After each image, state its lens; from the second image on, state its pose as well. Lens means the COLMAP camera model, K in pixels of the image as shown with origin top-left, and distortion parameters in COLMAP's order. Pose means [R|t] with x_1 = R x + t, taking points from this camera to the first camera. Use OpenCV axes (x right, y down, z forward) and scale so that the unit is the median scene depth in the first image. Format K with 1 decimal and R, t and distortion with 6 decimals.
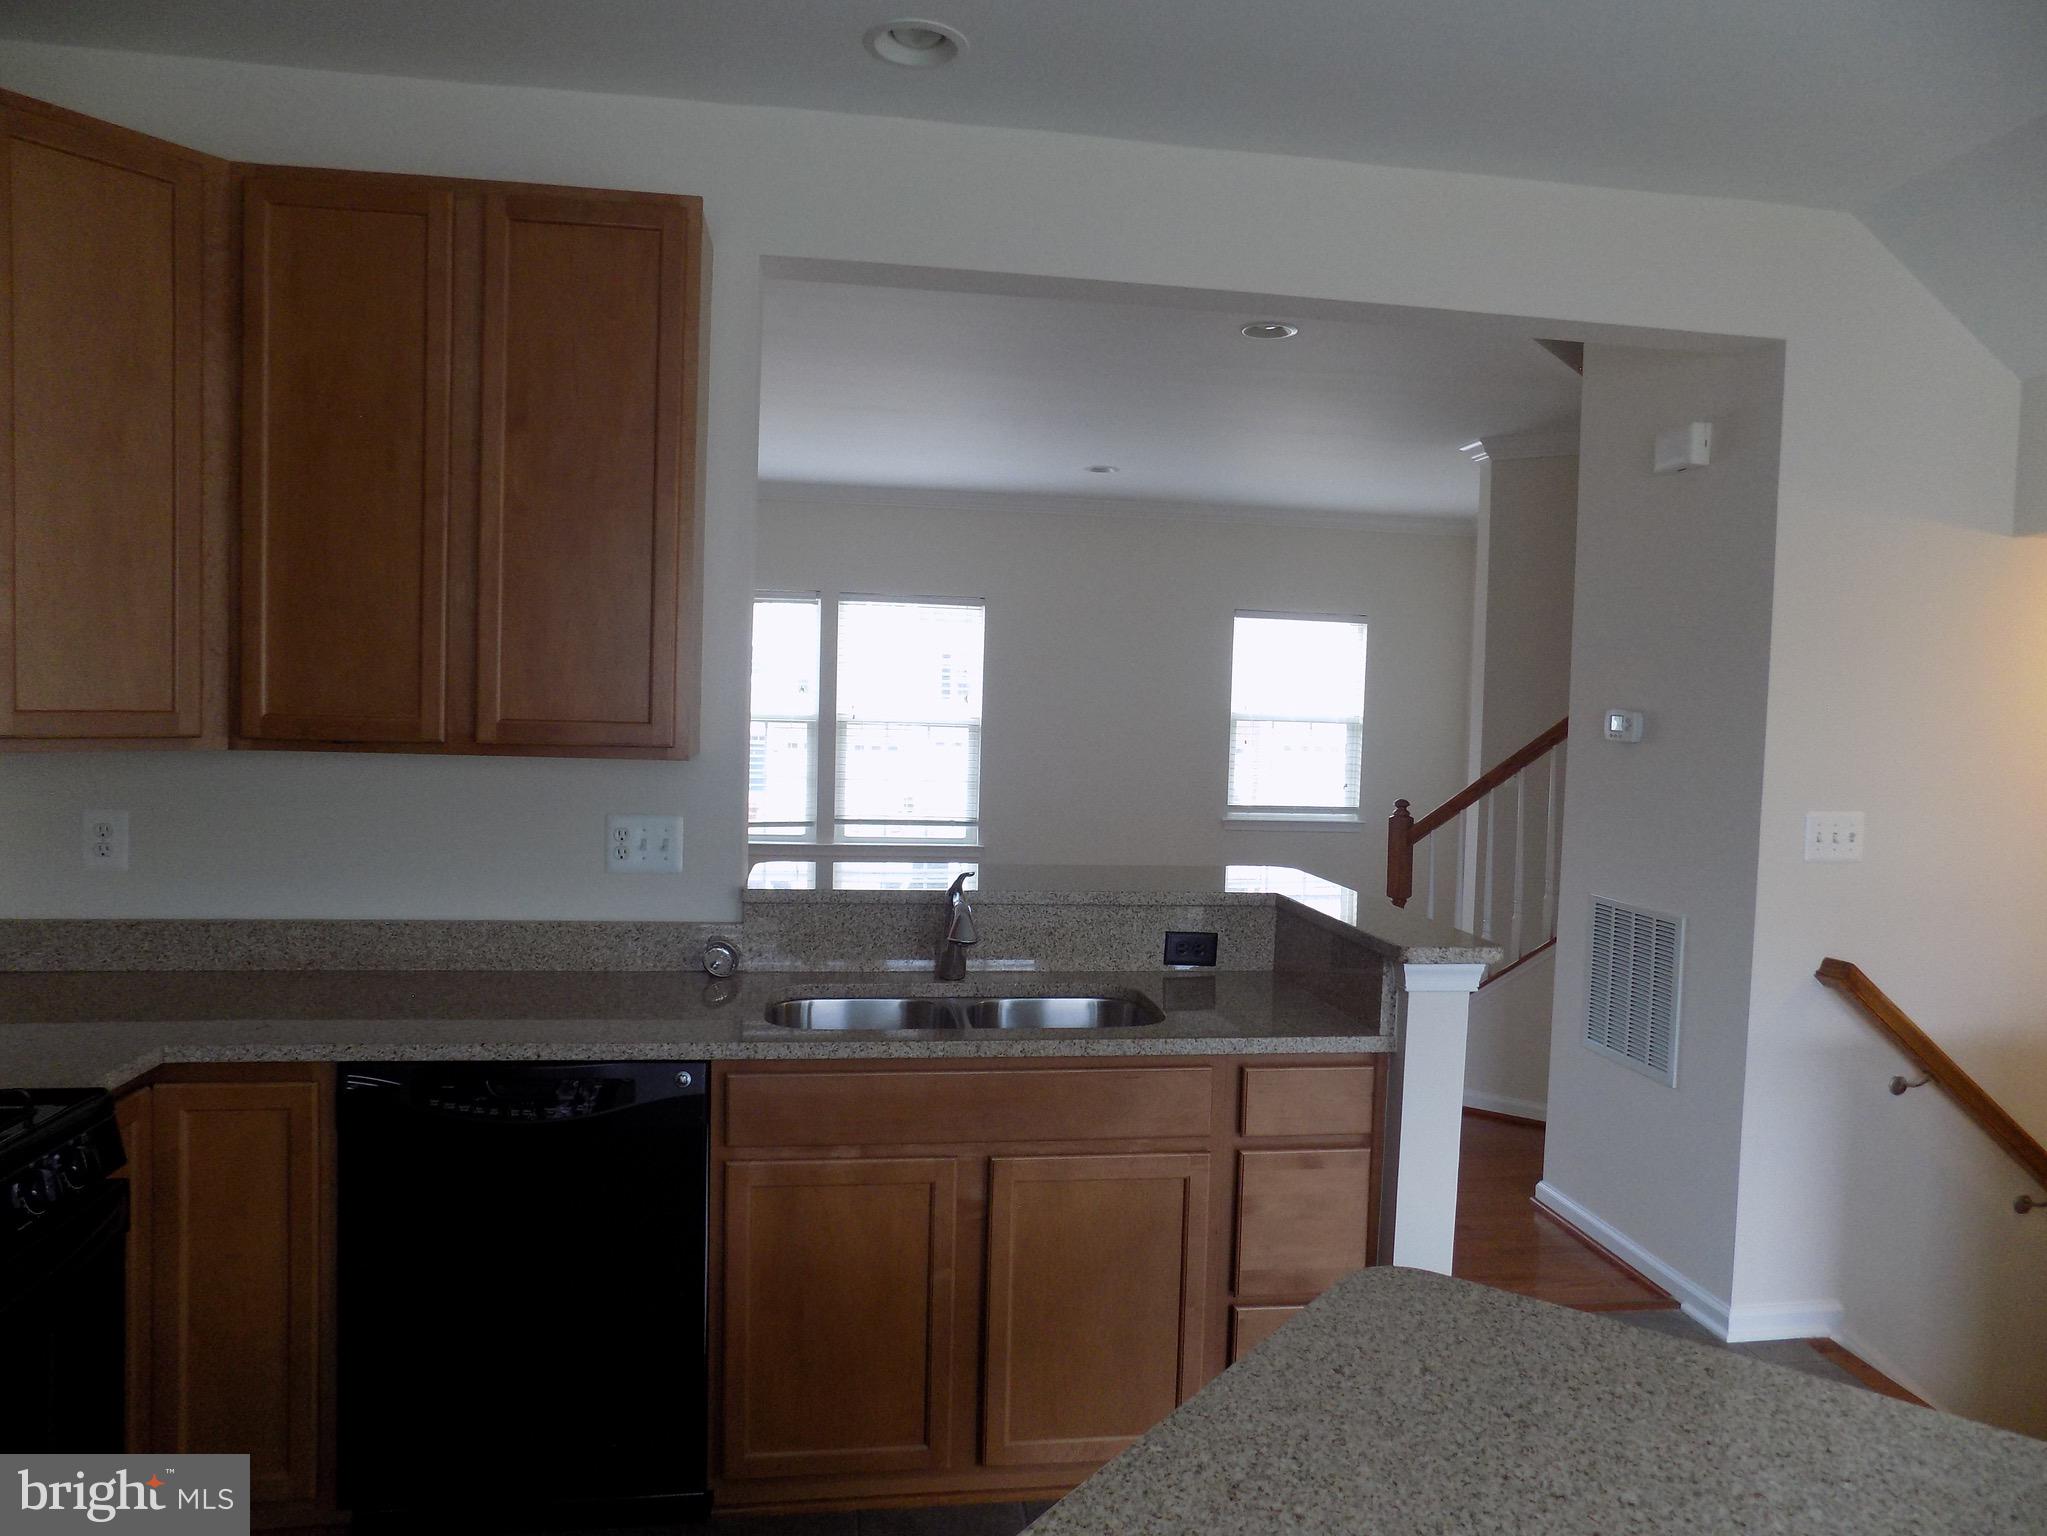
lens RADIAL K [[1397.0, 0, 1031.8], [0, 1397.0, 764.2], [0, 0, 1]] dist [-0.074881, 0.081565]
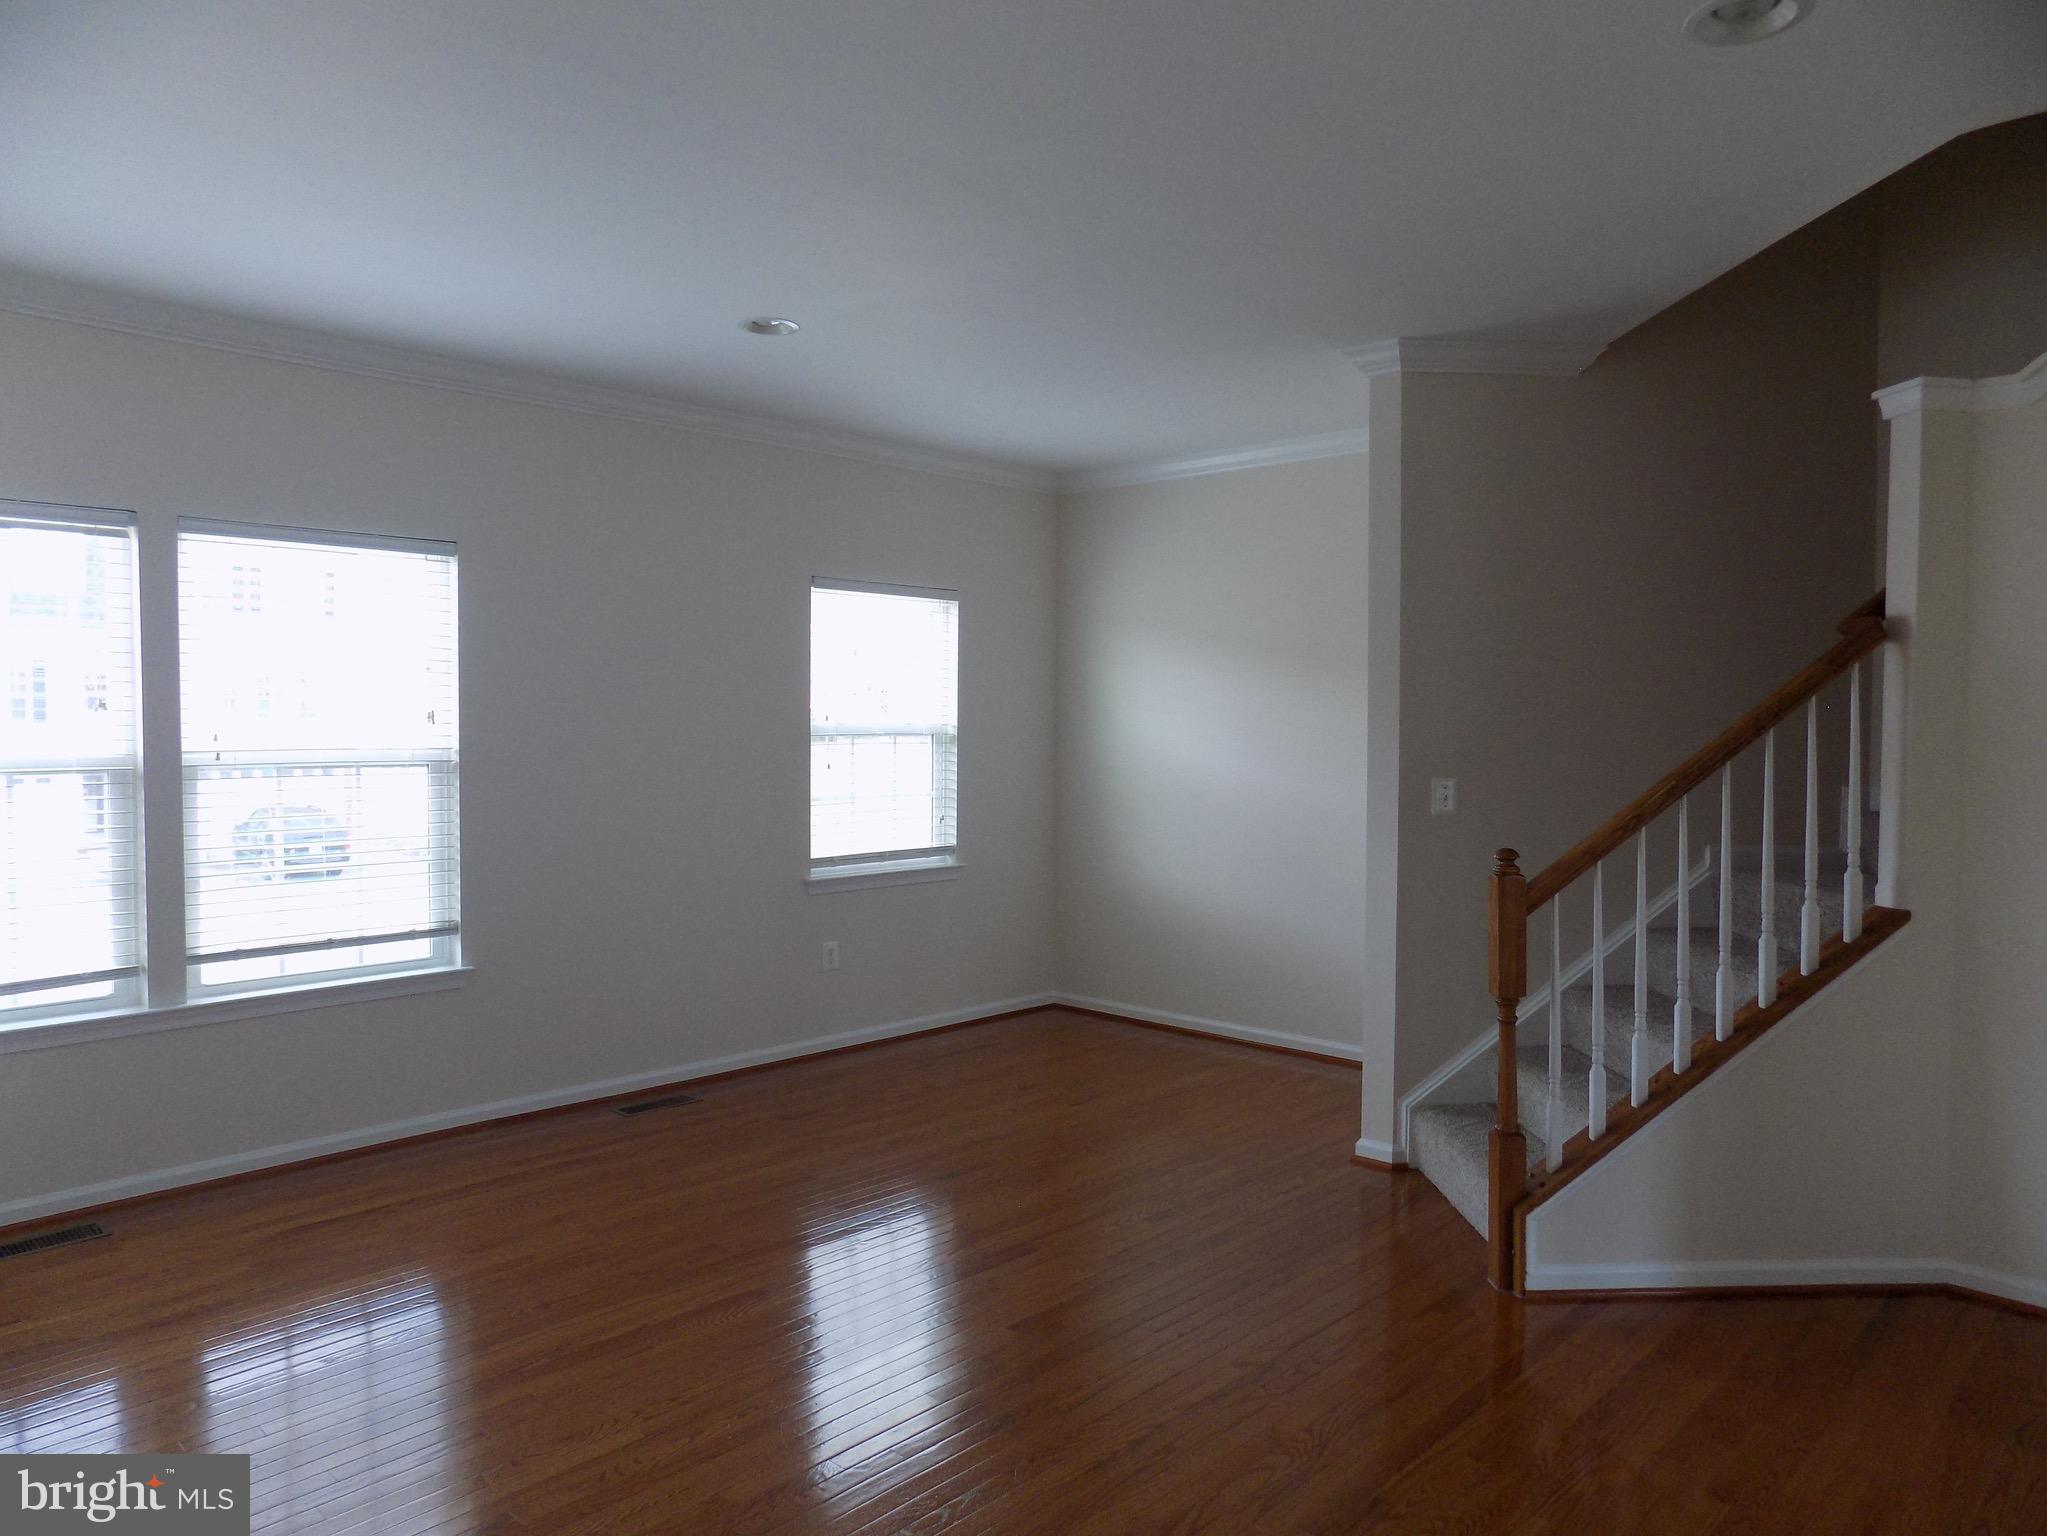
lens RADIAL K [[1397.0, 0, 1031.8], [0, 1397.0, 764.2], [0, 0, 1]] dist [-0.074881, 0.081565]
pose [[0.778943, -0.049008, 0.625177, -0.209388], [0.049894, 0.998624, 0.016117, -0.023995], [-0.625106, 0.018638, 0.780317, 0.401280]]
